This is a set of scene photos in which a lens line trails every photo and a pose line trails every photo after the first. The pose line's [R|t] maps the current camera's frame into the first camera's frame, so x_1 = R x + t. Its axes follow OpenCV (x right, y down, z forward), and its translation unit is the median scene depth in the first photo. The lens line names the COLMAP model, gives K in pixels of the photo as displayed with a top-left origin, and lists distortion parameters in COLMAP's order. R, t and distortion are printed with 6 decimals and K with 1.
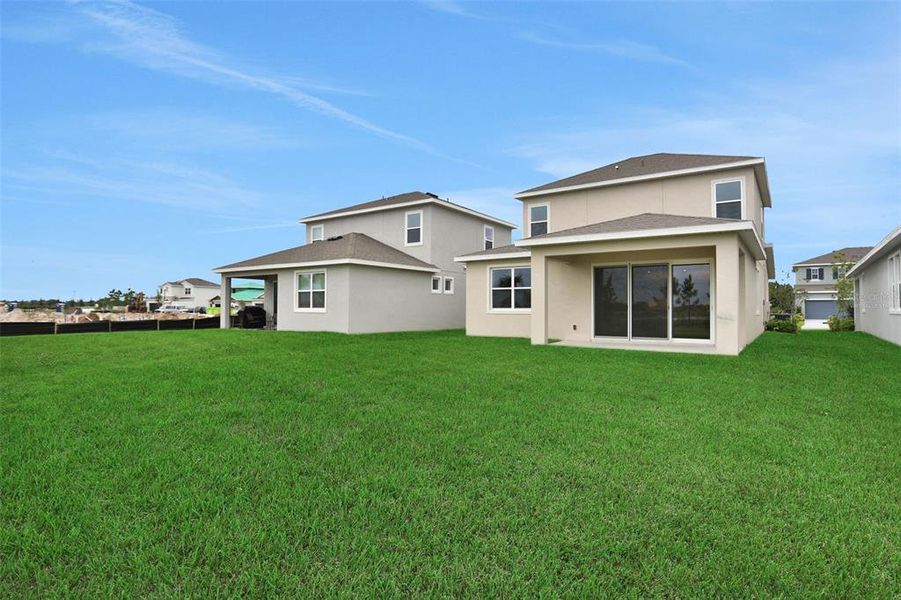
lens RADIAL K [[477.7, 0, 454.1], [0, 477.7, 305.3], [0, 0, 1]] dist [-0.055216, 0.027183]
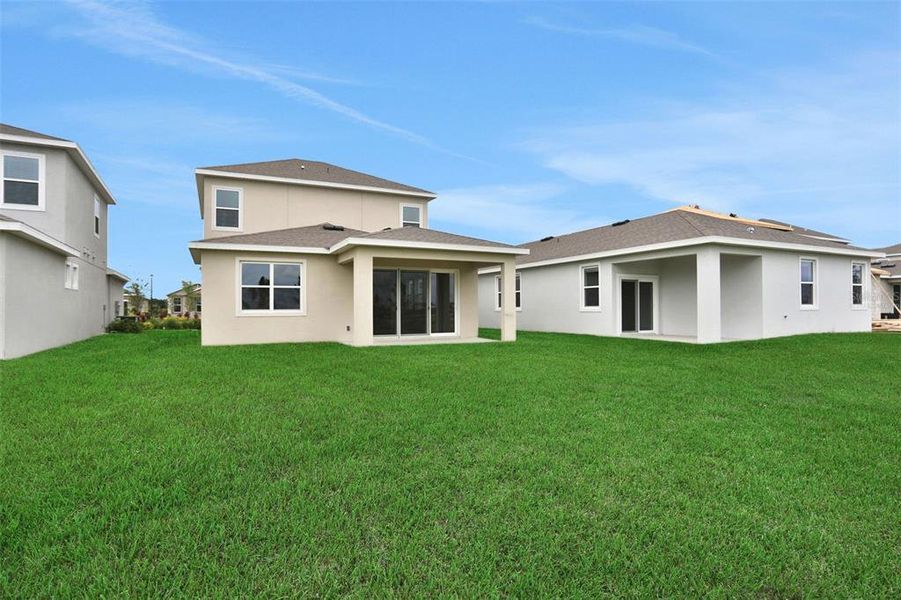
lens RADIAL K [[486.9, 0, 446.8], [0, 486.9, 295.0], [0, 0, 1]] dist [-0.044332, 0.034317]
pose [[0.465908, 0.015661, 0.884695, -0.468046], [0.001008, 0.999833, -0.018230, -0.003911], [-0.884833, 0.009385, 0.465814, 0.288966]]
